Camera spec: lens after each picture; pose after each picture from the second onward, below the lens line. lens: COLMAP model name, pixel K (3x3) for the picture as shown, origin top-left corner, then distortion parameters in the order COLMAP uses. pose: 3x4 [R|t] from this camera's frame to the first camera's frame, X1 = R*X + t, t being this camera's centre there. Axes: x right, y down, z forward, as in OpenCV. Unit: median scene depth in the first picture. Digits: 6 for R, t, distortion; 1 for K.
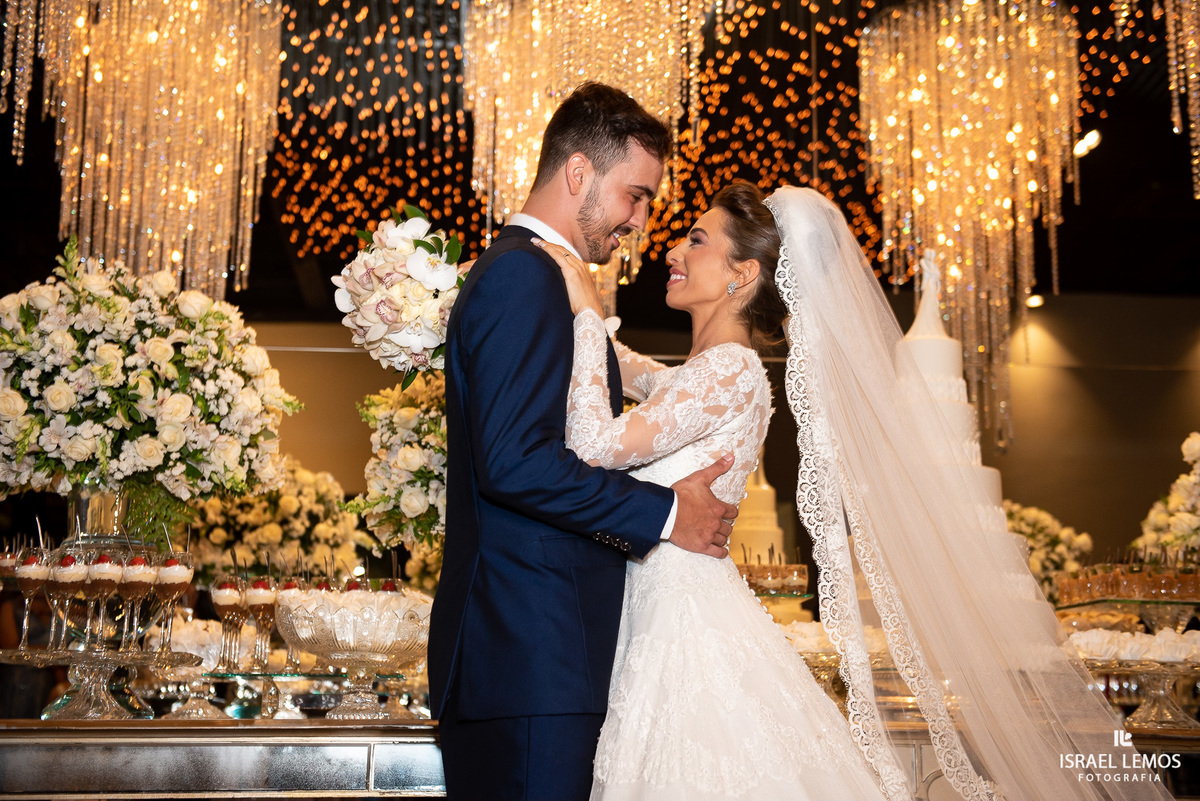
lens RADIAL K [[1529.4, 0, 600.0], [0, 1529.4, 400.5], [0, 0, 1]] dist [0.063094, 0.042343]
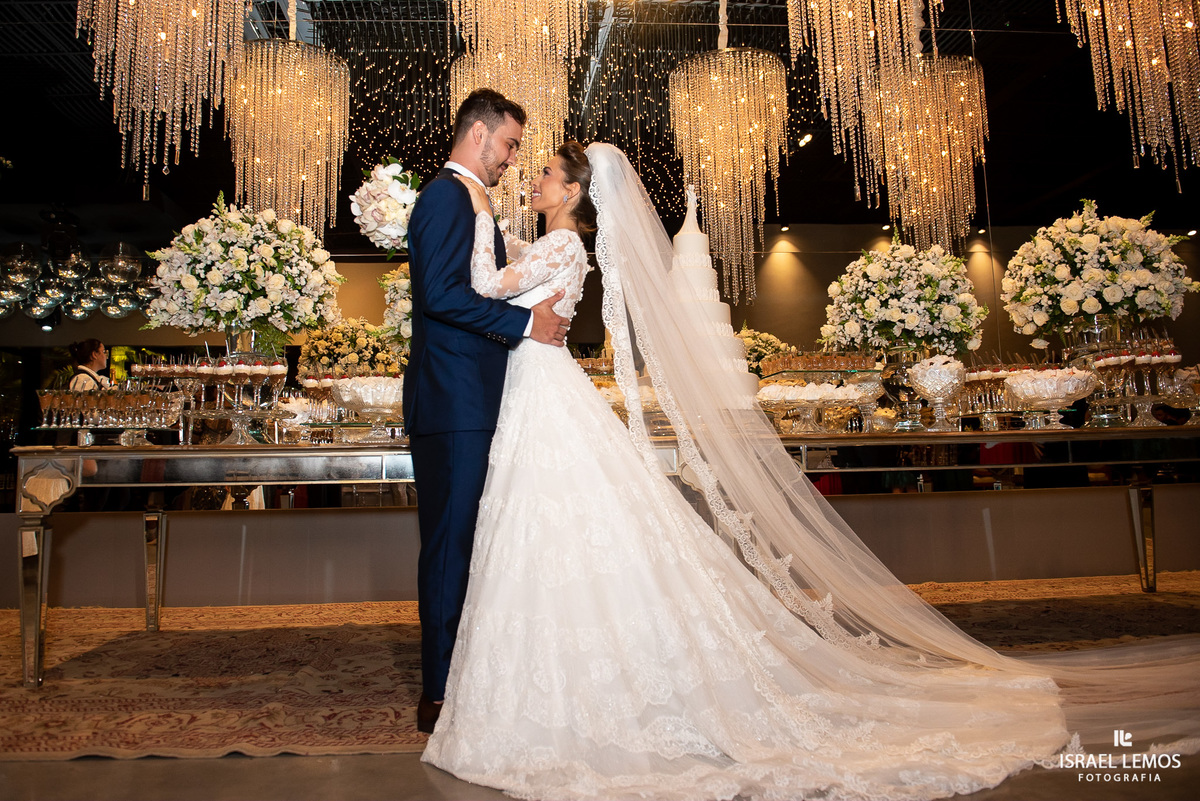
lens RADIAL K [[830.1, 0, 600.0], [0, 830.1, 400.5], [0, 0, 1]] dist [-0.116503, -0.001446]
pose [[0.999497, -0.030965, 0.006814, 0.103759], [0.030054, 0.993746, 0.107542, 0.054343], [-0.010102, -0.107283, 0.994177, 0.009292]]
